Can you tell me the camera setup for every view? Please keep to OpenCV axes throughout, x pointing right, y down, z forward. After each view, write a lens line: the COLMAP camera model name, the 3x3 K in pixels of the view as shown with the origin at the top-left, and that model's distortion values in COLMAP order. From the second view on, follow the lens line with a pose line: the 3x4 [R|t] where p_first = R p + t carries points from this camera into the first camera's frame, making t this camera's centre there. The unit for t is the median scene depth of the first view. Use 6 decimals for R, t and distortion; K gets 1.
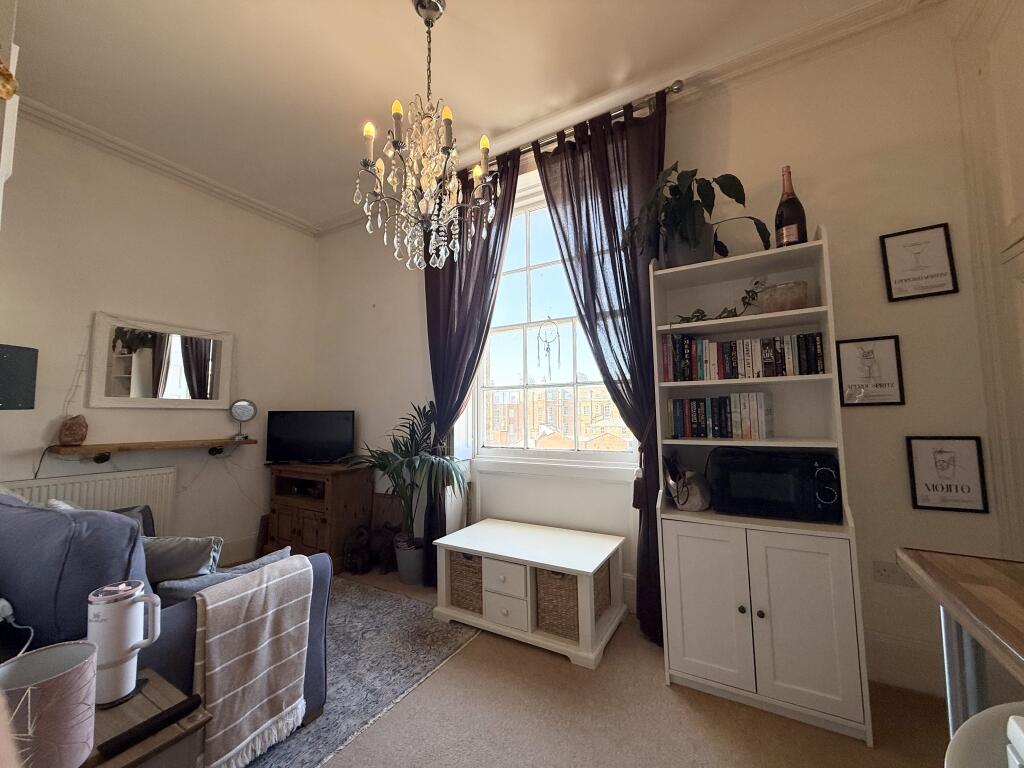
lens RADIAL K [[403.9, 0, 510.8], [0, 403.9, 385.9], [0, 0, 1]] dist [0.000066, 0.000053]
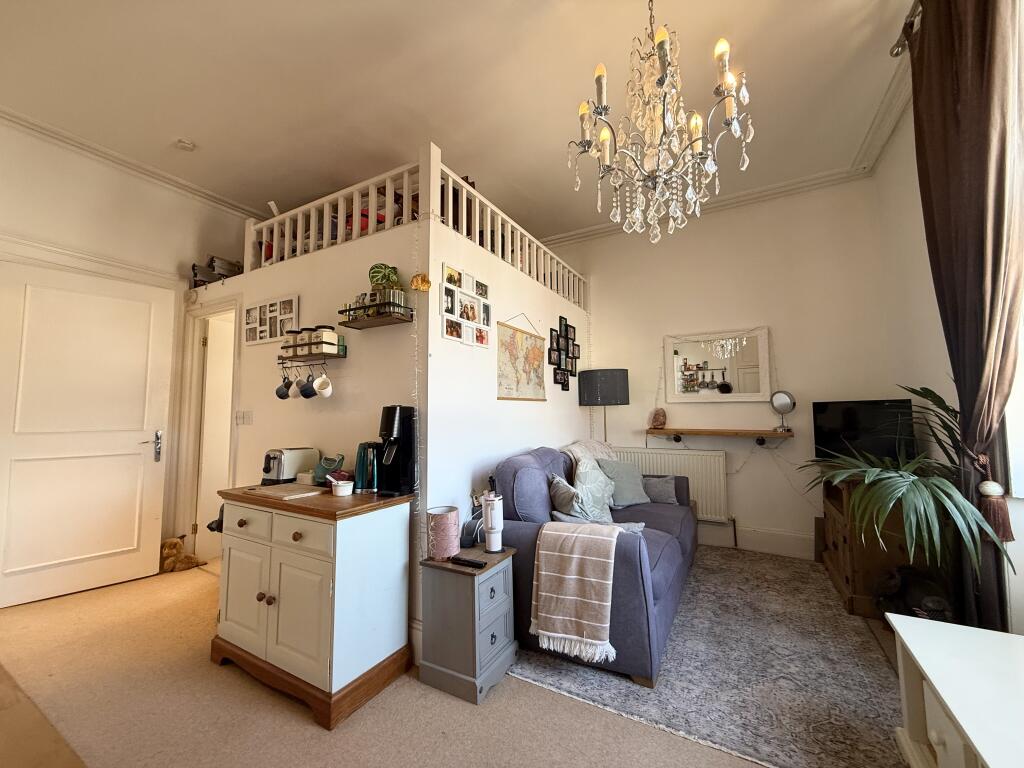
lens RADIAL K [[403.9, 0, 510.8], [0, 403.9, 385.9], [0, 0, 1]] dist [0.000066, 0.000053]
pose [[0.014724, -0.058570, -0.998175, 0.409056], [0.079385, 0.995200, -0.057224, 0.032843], [0.996735, -0.078398, 0.019303, 0.431142]]
